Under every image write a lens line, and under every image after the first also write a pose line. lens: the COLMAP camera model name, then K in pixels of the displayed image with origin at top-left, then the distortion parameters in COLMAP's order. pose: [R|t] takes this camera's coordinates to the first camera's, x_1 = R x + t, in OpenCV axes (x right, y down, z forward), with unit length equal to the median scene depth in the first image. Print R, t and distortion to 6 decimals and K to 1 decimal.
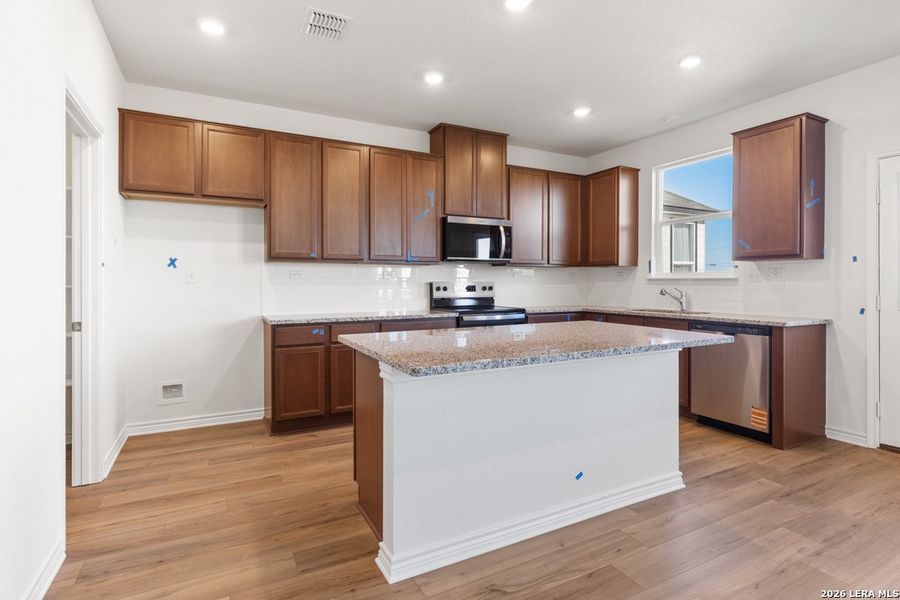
lens RADIAL K [[459.9, 0, 450.9], [0, 459.9, 285.1], [0, 0, 1]] dist [-0.002269, -0.000773]
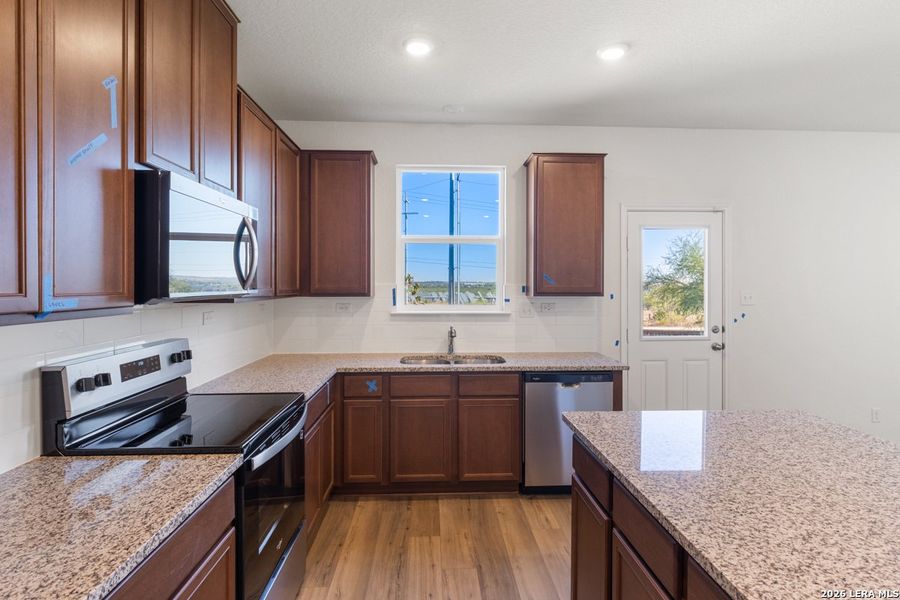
lens RADIAL K [[459.9, 0, 450.9], [0, 459.9, 285.1], [0, 0, 1]] dist [-0.002269, -0.000773]
pose [[0.422920, -0.002189, 0.906164, -0.260033], [0.004059, 0.999992, 0.000522, -0.076150], [-0.906158, 0.003458, 0.422926, 0.771891]]
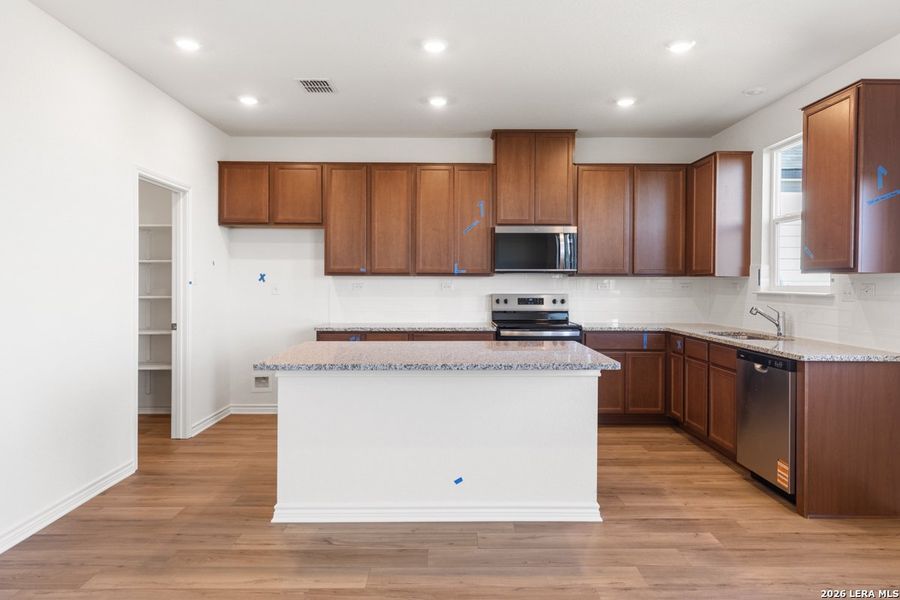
lens RADIAL K [[578.7, 0, 451.0], [0, 578.7, 288.9], [0, 0, 1]] dist [0.003373, 0.000846]
pose [[0.886974, 0.008182, -0.461747, 0.542408], [-0.005909, 0.999962, 0.006368, -0.030149], [0.461782, -0.002920, 0.886989, -0.137596]]
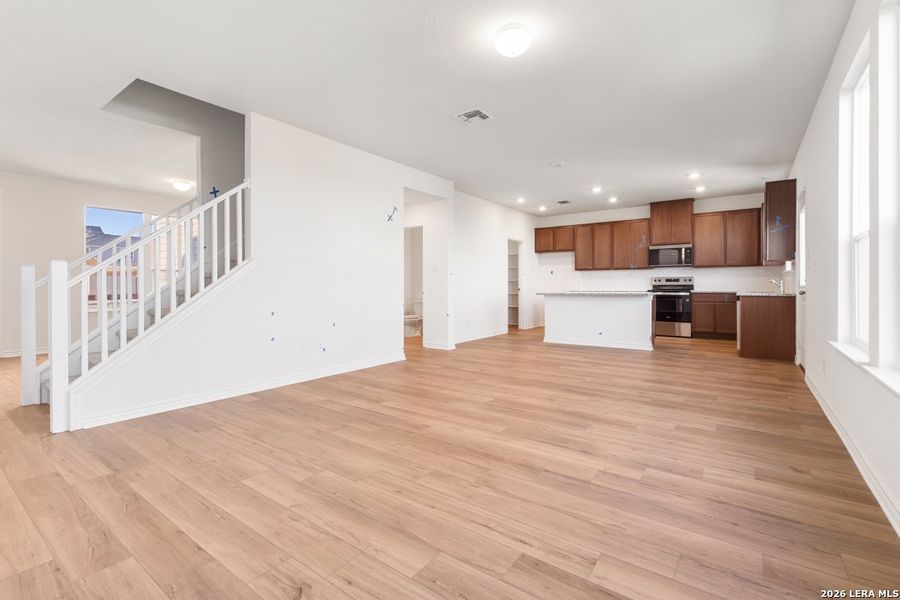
lens RADIAL K [[406.6, 0, 451.7], [0, 406.6, 286.3], [0, 0, 1]] dist [-0.001103, -0.000135]
pose [[0.441768, 0.000152, -0.897129, 1.484894], [0.001137, 0.999999, 0.000729, 0.038941], [0.897128, -0.001342, 0.441768, -0.772933]]
